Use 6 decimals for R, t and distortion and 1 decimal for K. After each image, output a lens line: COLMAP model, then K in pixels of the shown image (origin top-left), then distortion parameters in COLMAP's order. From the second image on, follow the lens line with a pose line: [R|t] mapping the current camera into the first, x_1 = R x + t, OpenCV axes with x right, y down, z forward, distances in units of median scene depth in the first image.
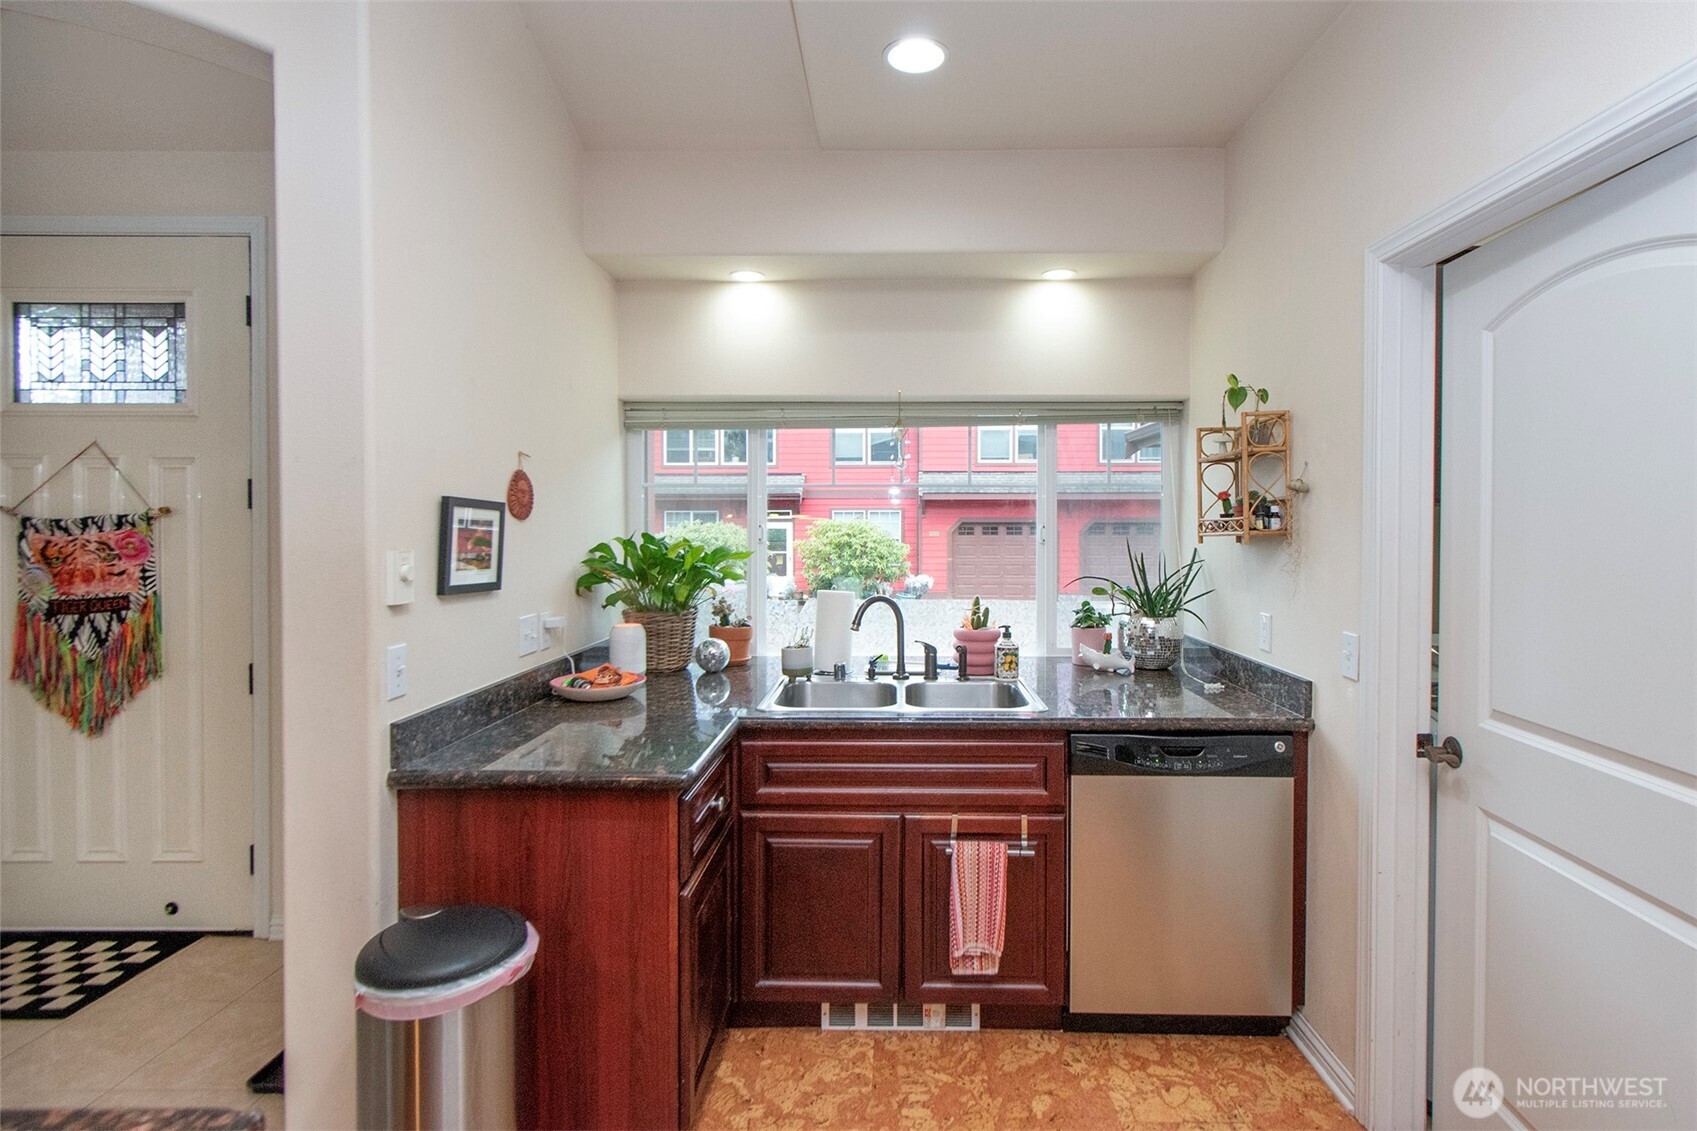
lens RADIAL K [[867.1, 0, 841.5], [0, 867.1, 539.4], [0, 0, 1]] dist [0.003348, -0.002699]
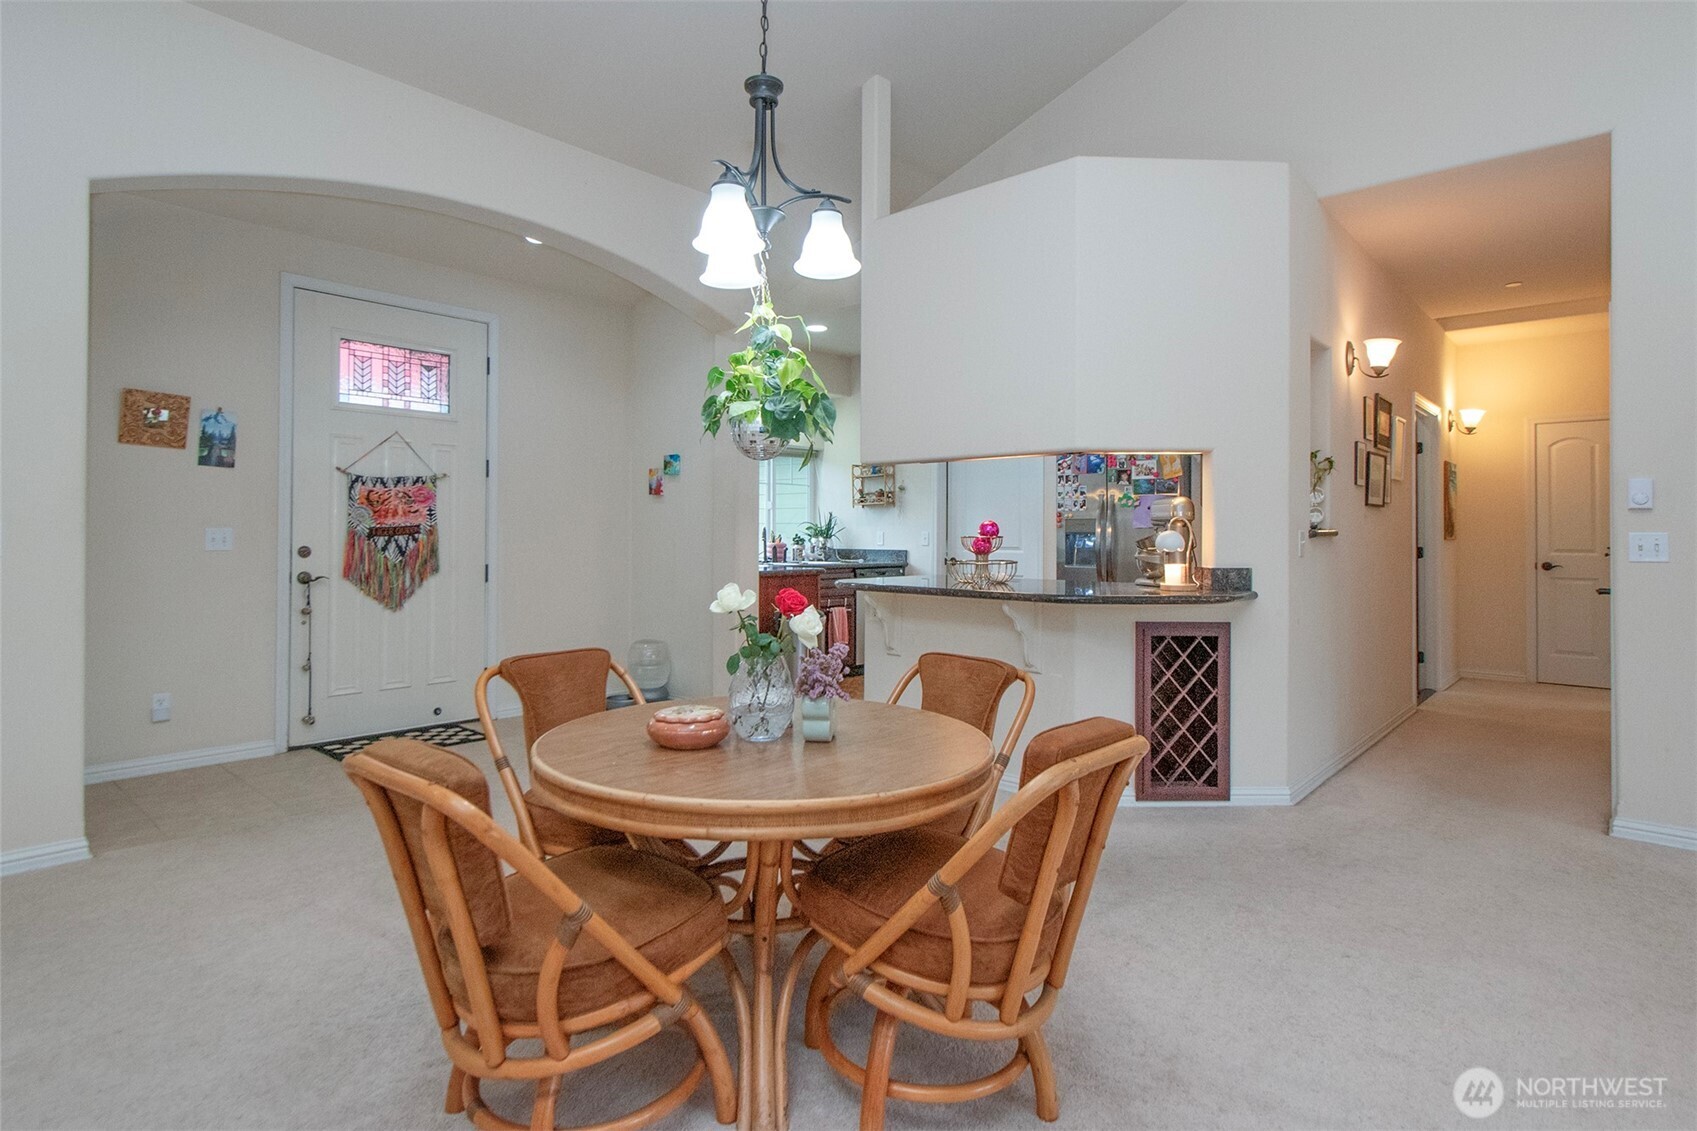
lens RADIAL K [[867.1, 0, 821.8], [0, 867.1, 530.7], [0, 0, 1]] dist [0.003348, -0.002699]
pose [[0.684253, 0.004173, 0.729233, -1.511815], [0.004238, 0.999944, -0.009698, 0.095240], [-0.729233, 0.009727, 0.684197, -0.712773]]
